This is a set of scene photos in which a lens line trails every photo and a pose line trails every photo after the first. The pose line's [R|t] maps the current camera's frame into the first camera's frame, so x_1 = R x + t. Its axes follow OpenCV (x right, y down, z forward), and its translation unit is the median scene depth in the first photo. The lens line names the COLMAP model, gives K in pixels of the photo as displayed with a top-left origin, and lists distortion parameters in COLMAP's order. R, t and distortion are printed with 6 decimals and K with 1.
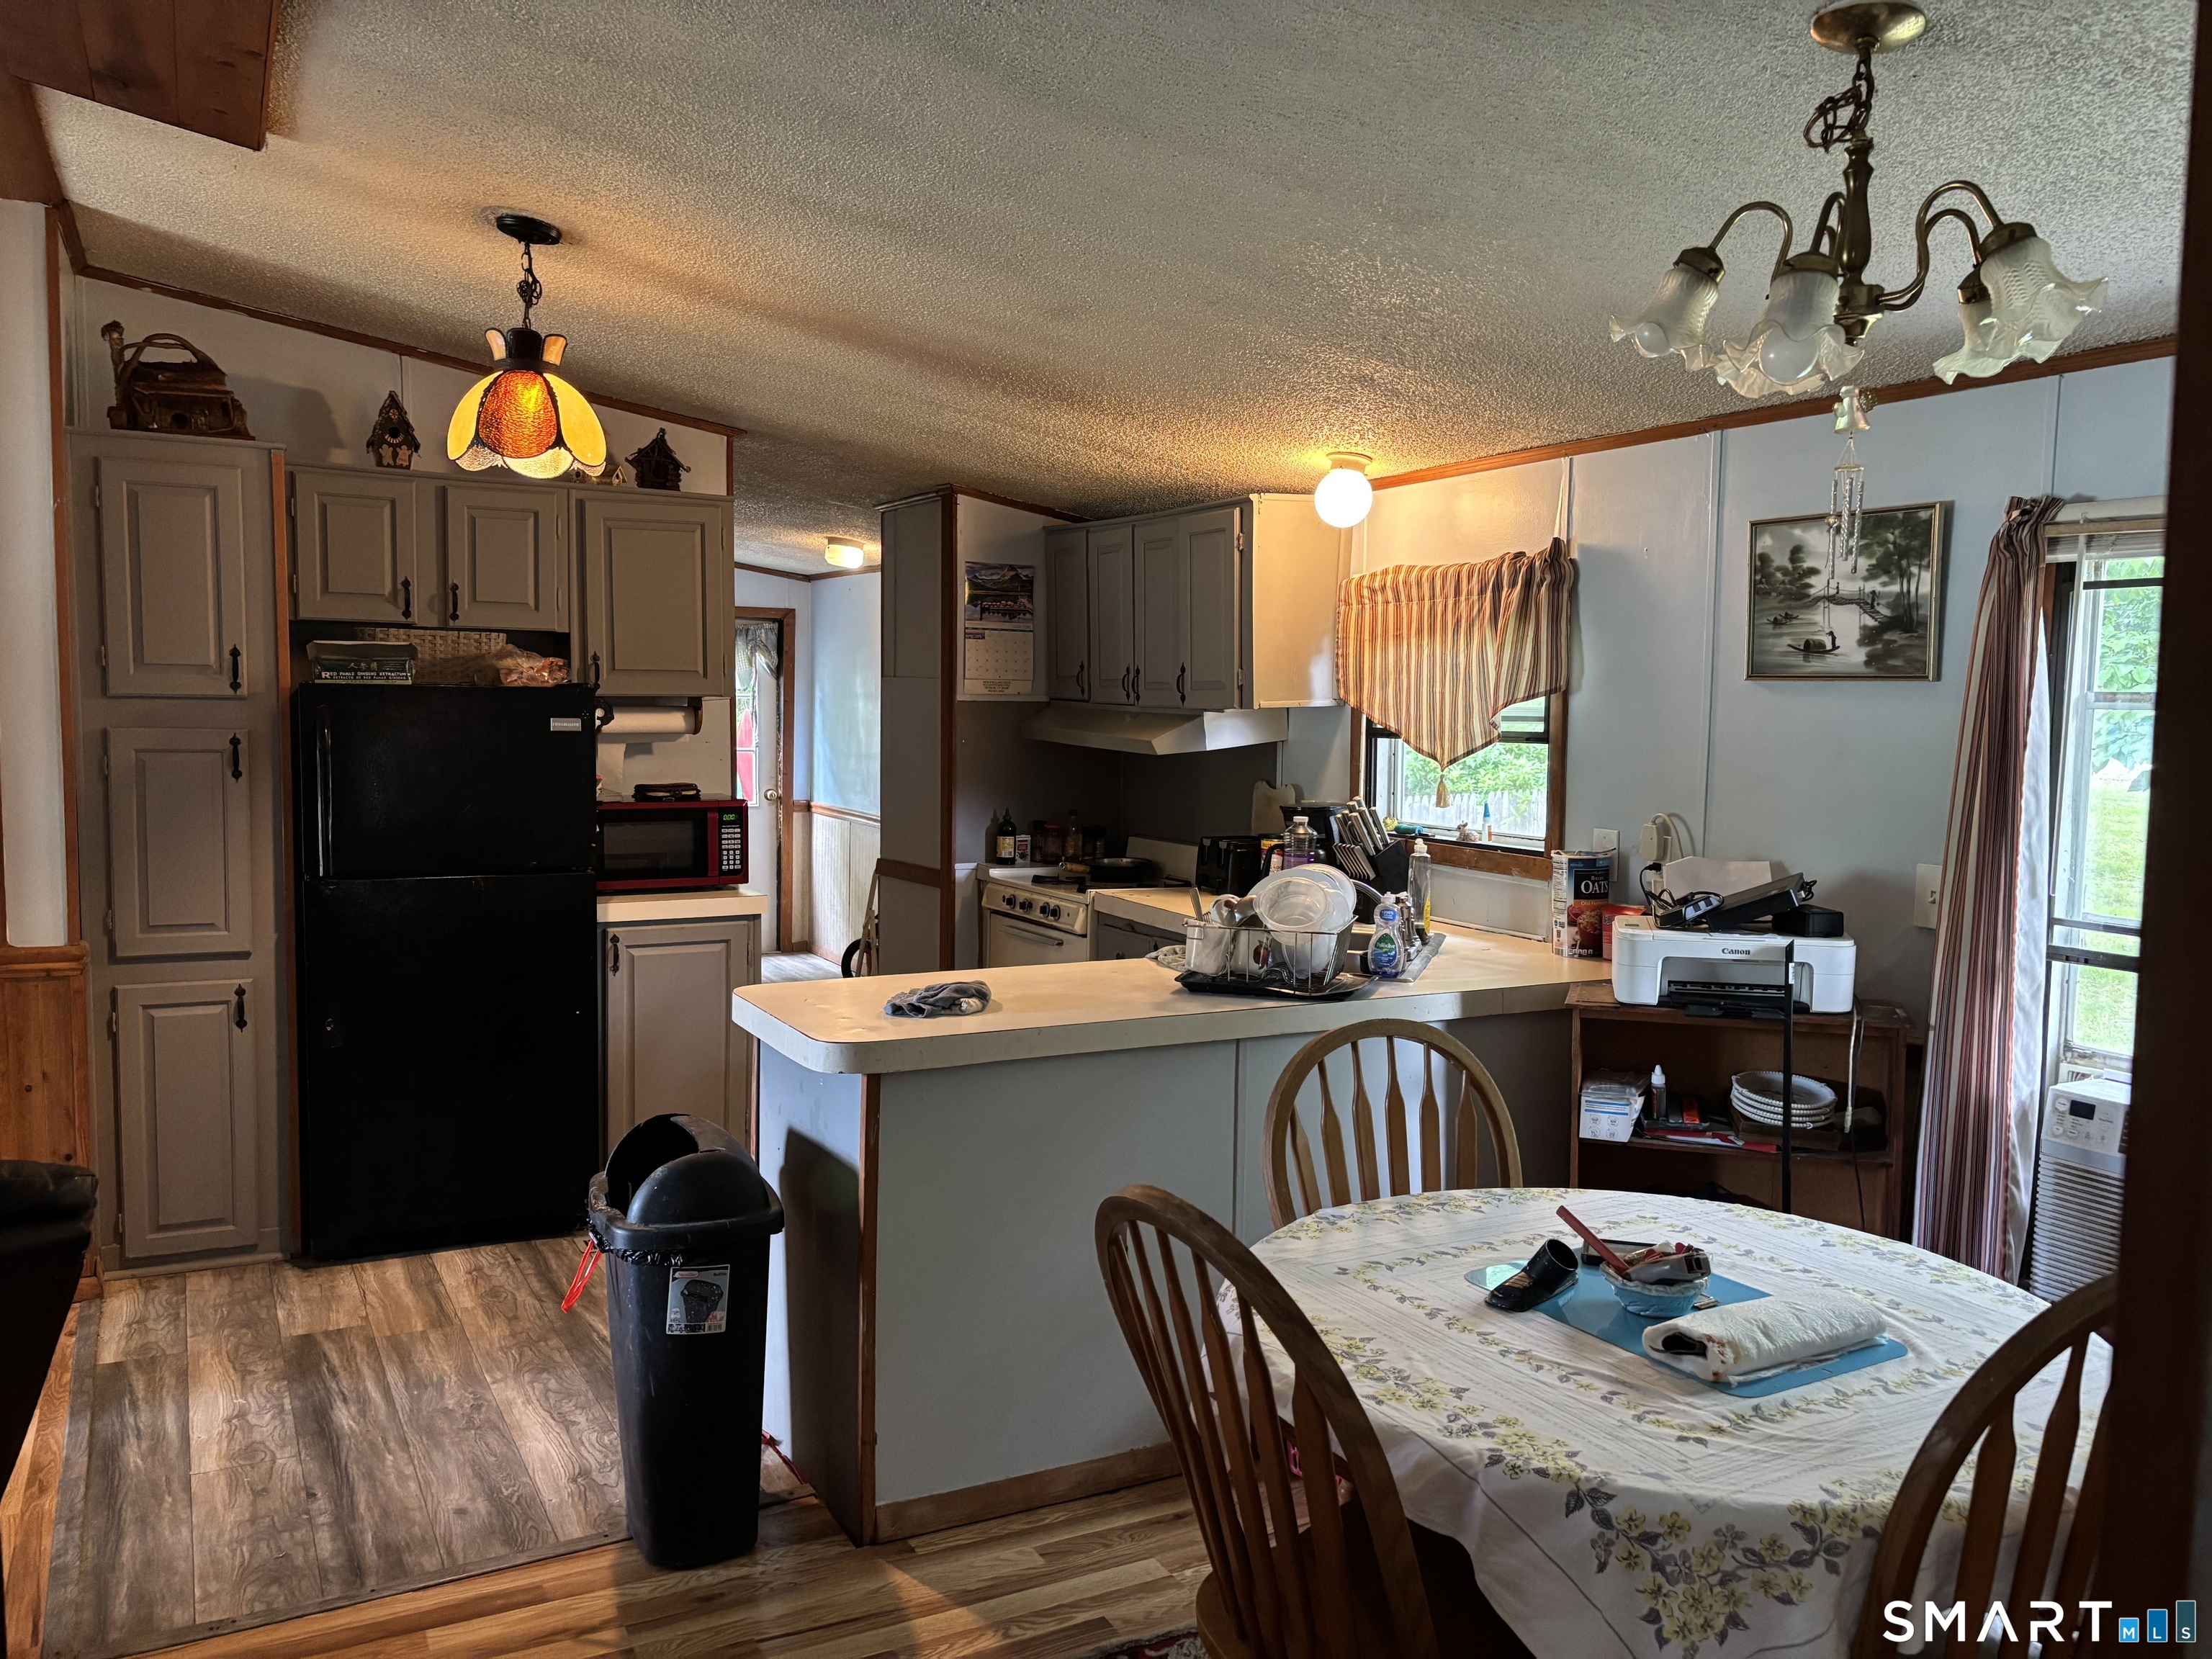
lens RADIAL K [[1657.4, 0, 1106.0], [0, 1657.4, 829.5], [0, 0, 1]] dist [0.014353, 0.002089]
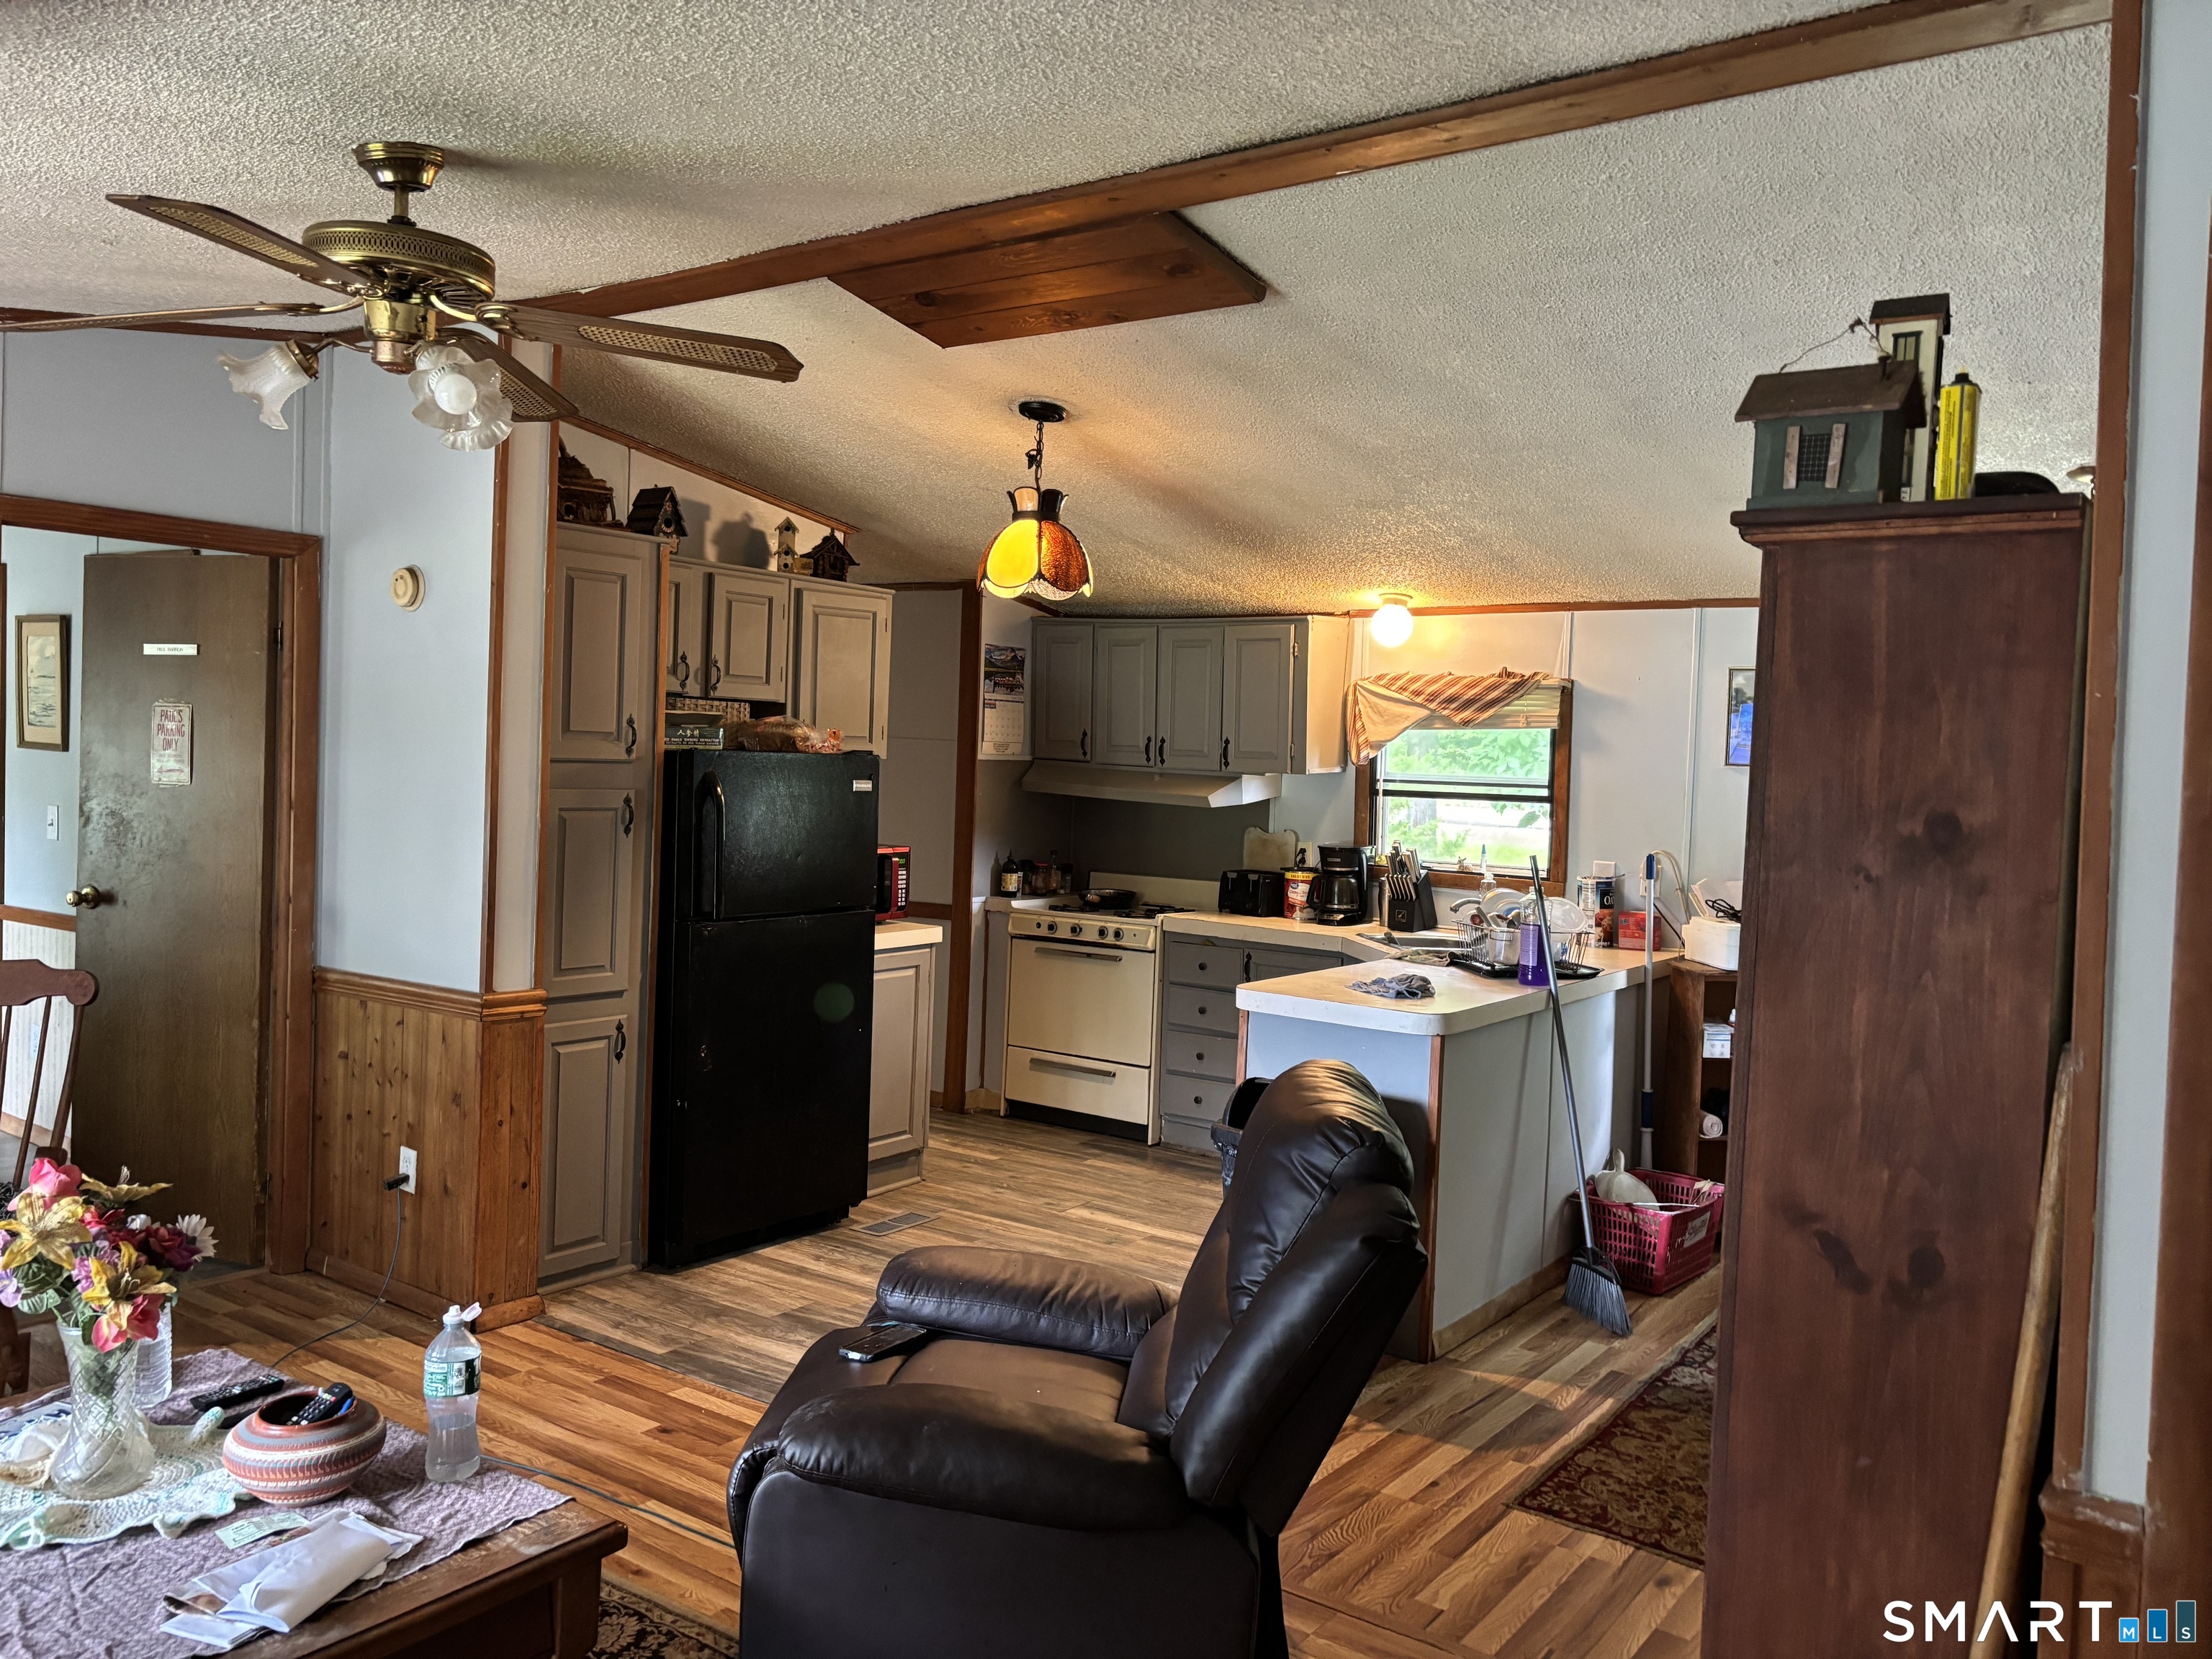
lens RADIAL K [[1657.1, 0, 1104.4], [0, 1657.1, 794.2], [0, 0, 1]] dist [0.002529, -0.004045]
pose [[0.897831, 0.002935, 0.440330, -0.732499], [0.014329, 0.999253, -0.035877, -0.013191], [-0.440106, 0.038521, 0.897119, -0.138739]]
